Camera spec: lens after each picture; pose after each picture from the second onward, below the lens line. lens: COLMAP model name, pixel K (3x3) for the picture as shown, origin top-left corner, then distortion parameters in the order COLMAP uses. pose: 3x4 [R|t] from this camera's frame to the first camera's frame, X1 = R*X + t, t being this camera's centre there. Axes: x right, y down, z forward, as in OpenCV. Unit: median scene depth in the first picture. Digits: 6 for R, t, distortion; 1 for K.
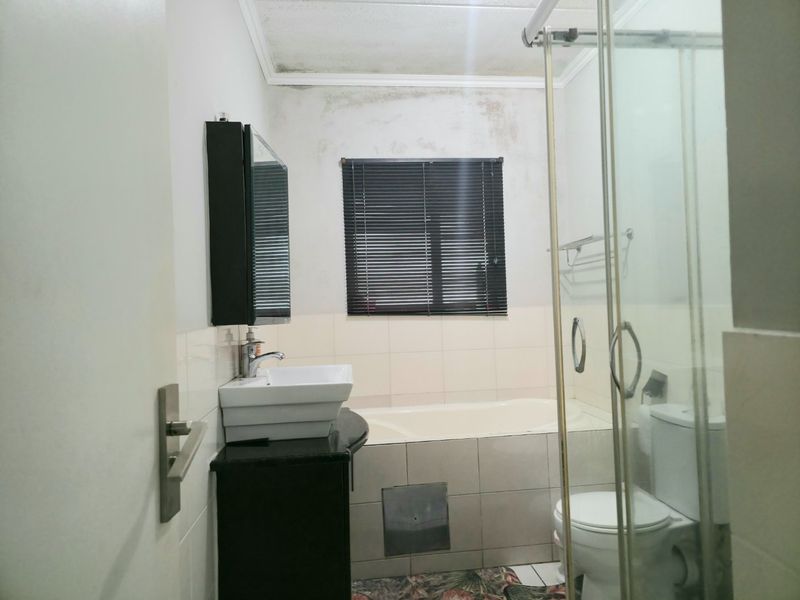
lens RADIAL K [[532.0, 0, 407.5], [0, 532.0, 278.6], [0, 0, 1]] dist [0.028855, -0.025596]
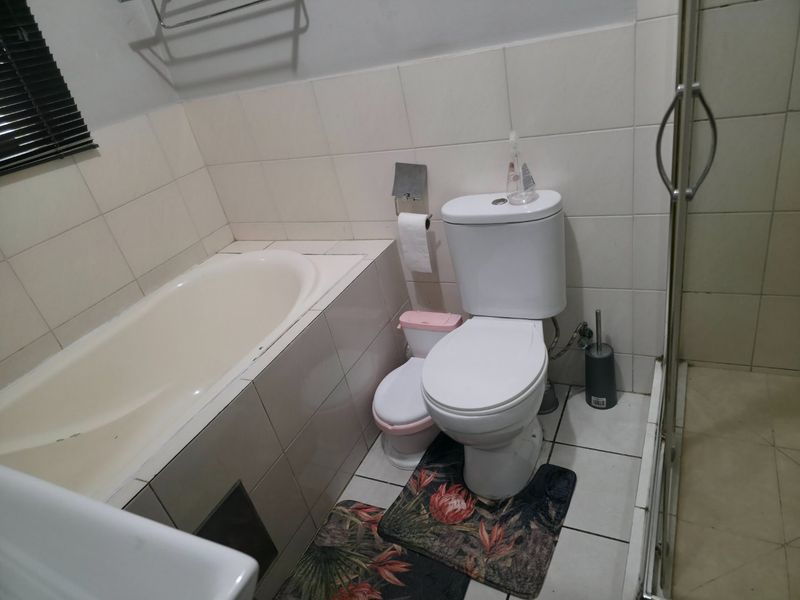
lens RADIAL K [[532.0, 0, 403.3], [0, 532.0, 295.5], [0, 0, 1]] dist [0.028855, -0.025596]
pose [[0.526465, -0.471865, 0.707233, -0.137774], [0.142687, 0.869085, 0.473637, -0.014620], [-0.838138, -0.148440, 0.524871, 0.611837]]
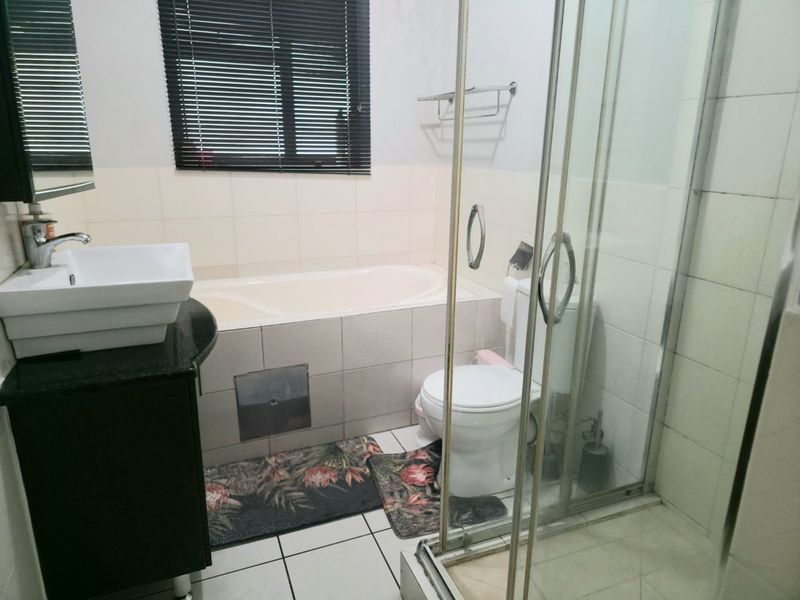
lens RADIAL K [[532.0, 0, 399.7], [0, 532.0, 291.7], [0, 0, 1]] dist [0.028855, -0.025596]
pose [[0.961979, -0.033650, 0.271042, -0.019224], [-0.054429, 0.948857, 0.310980, -0.033605], [-0.267645, -0.313909, 0.910949, 0.158382]]
